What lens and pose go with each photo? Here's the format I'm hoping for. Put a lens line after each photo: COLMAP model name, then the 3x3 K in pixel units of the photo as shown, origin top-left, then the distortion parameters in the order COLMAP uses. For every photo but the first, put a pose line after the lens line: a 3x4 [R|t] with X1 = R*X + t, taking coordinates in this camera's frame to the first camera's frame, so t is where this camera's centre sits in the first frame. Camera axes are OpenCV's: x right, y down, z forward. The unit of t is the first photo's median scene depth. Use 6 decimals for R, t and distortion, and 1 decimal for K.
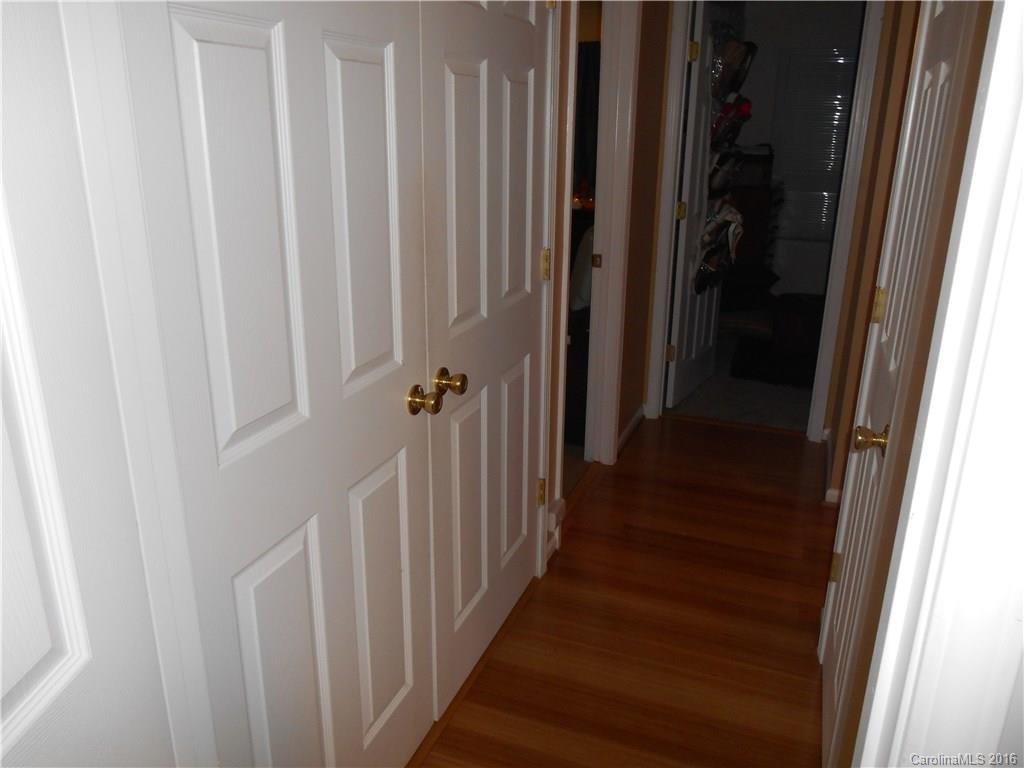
lens RADIAL K [[782.6, 0, 512.0], [0, 782.6, 384.0], [0, 0, 1]] dist [-0.041829, 0.008295]
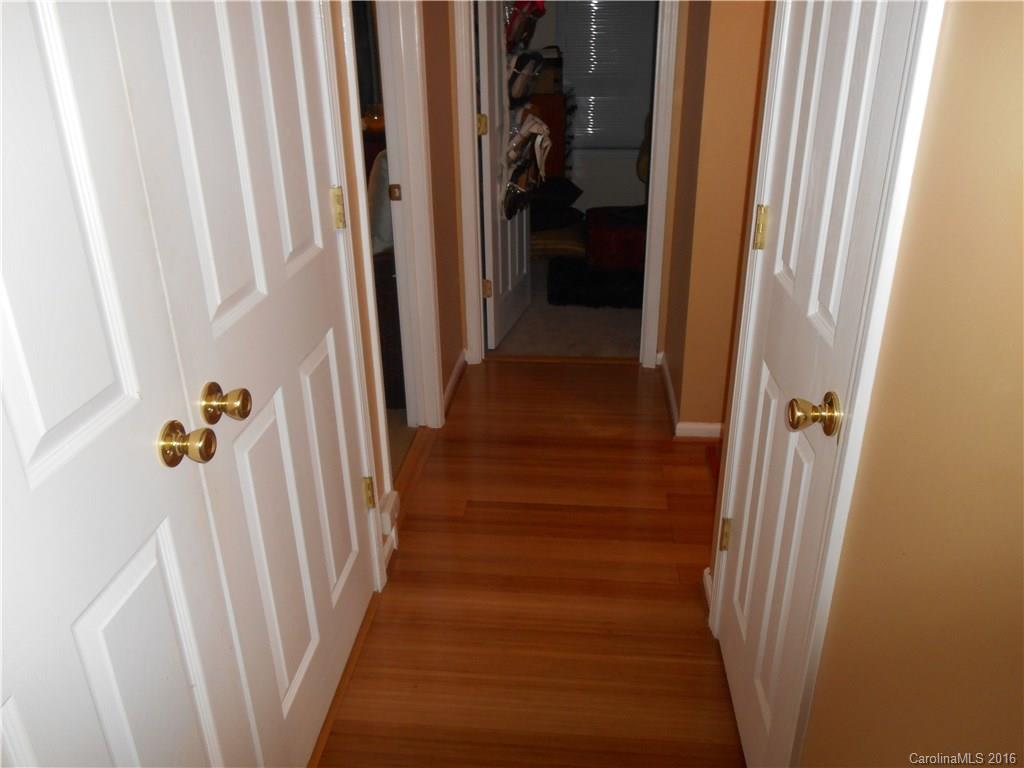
lens RADIAL K [[775.3, 0, 484.4], [0, 775.3, 384.0], [0, 0, 1]] dist [-0.040617, 0.000960]
pose [[0.968668, -0.134272, 0.208934, 0.000876], [0.113373, 0.987552, 0.109032, -0.031651], [-0.220973, -0.081928, 0.971833, 0.144992]]
